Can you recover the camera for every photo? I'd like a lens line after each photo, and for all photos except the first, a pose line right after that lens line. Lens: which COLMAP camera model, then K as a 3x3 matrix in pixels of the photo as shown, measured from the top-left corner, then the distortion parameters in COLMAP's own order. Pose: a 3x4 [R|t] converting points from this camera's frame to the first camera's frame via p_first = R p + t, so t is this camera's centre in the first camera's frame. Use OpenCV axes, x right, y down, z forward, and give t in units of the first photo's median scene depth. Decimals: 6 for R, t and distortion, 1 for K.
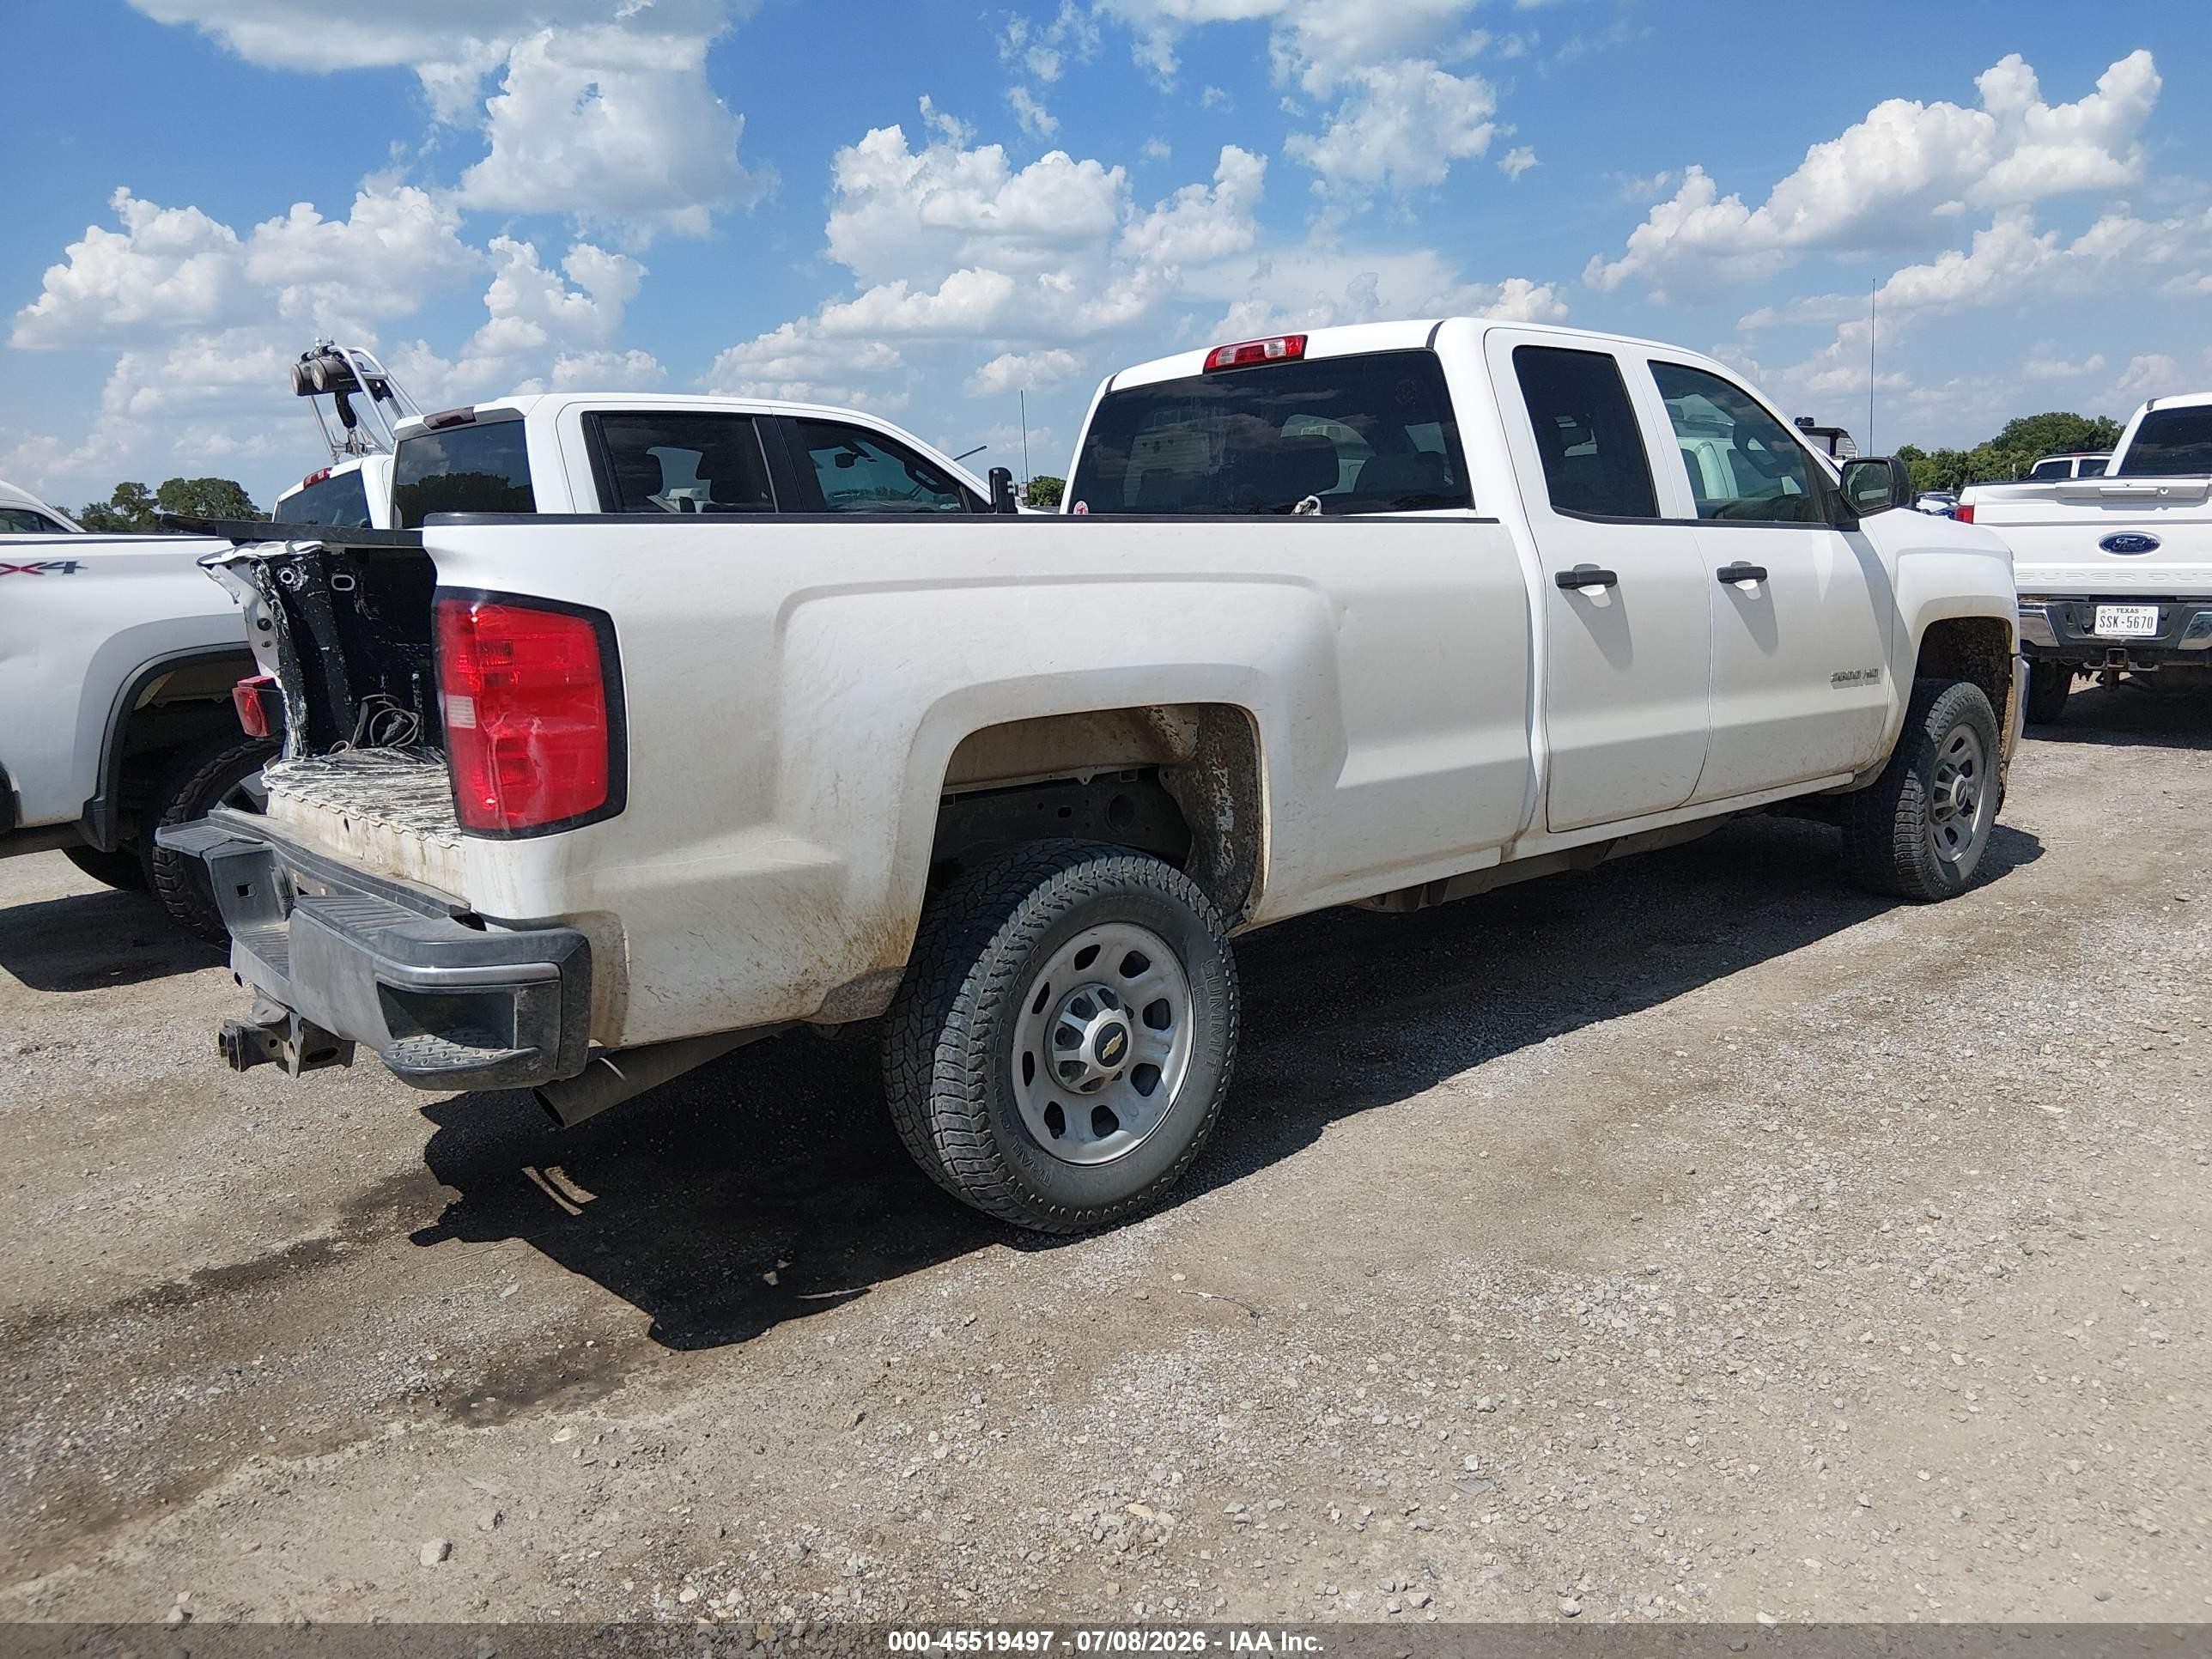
lens RADIAL K [[1645.4, 0, 1106.0], [0, 1645.4, 829.5], [0, 0, 1]] dist [0.066240, -0.121719]
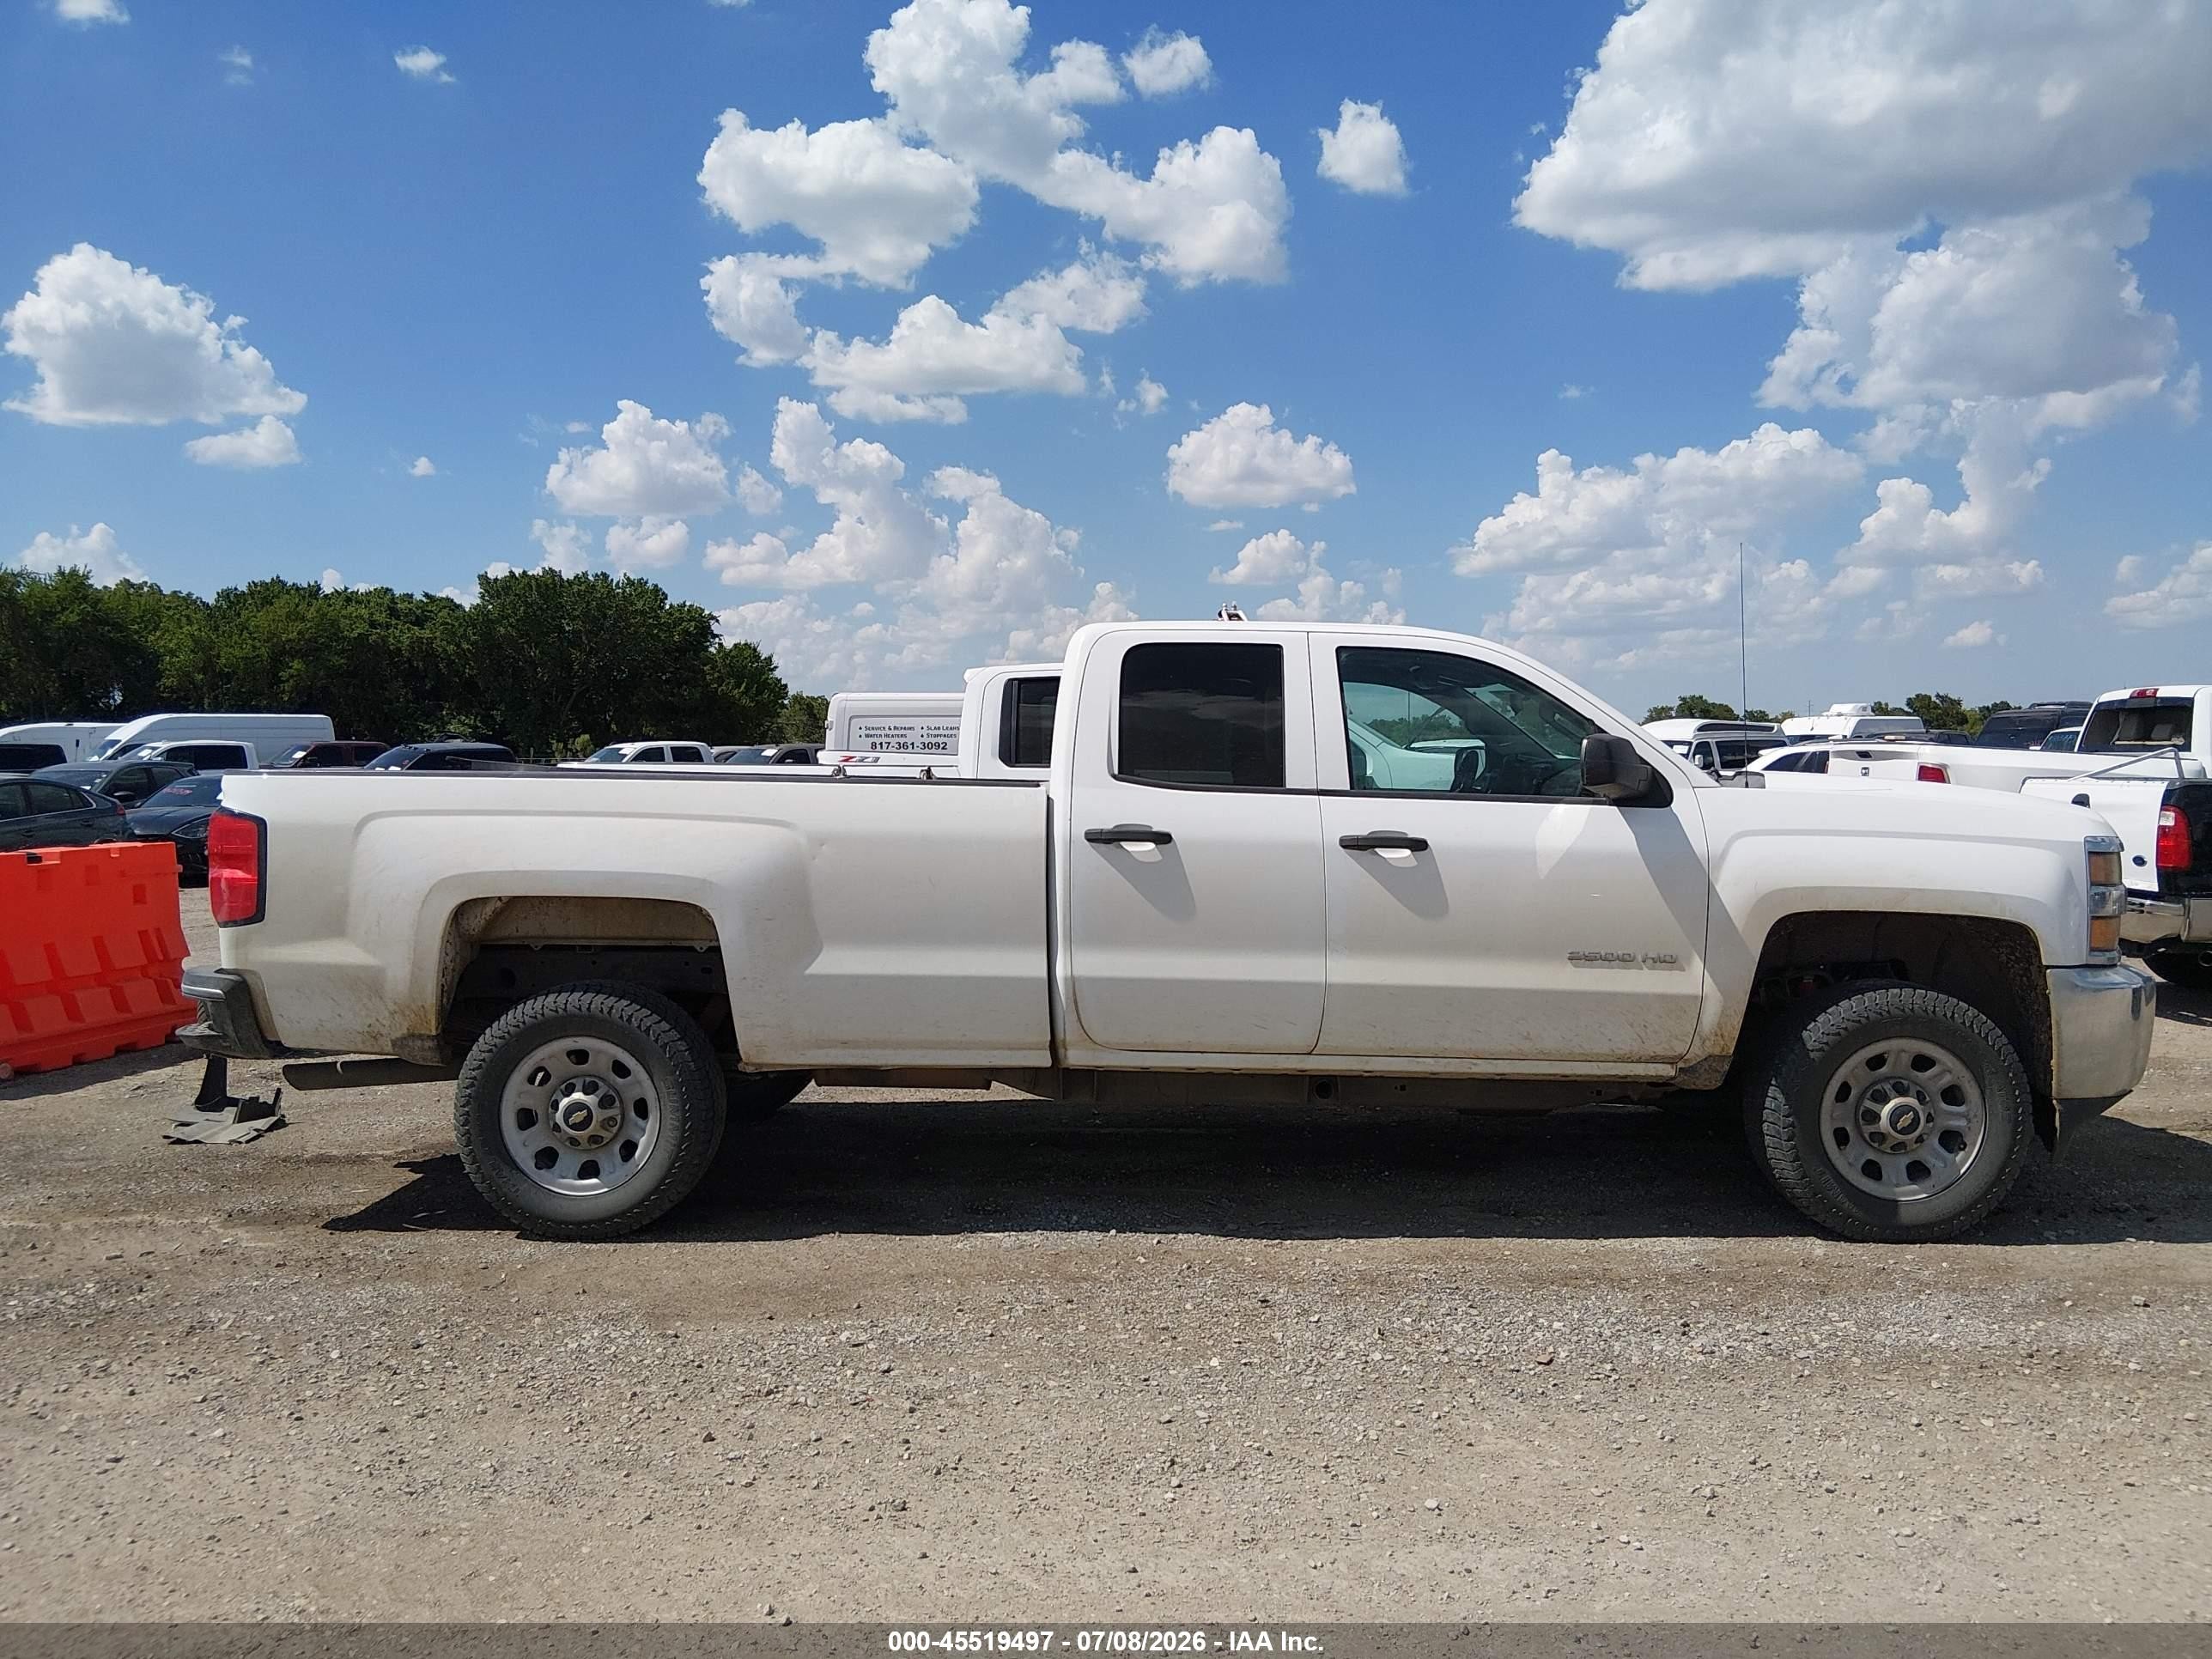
lens RADIAL K [[1669.6, 0, 1123.2], [0, 1669.6, 829.0], [0, 0, 1]] dist [0.124142, -0.228883]
pose [[0.740045, 0.060624, -0.669819, 1.341982], [-0.138801, 0.988256, -0.063908, -0.097616], [0.658079, 0.140266, 0.739769, 0.131341]]
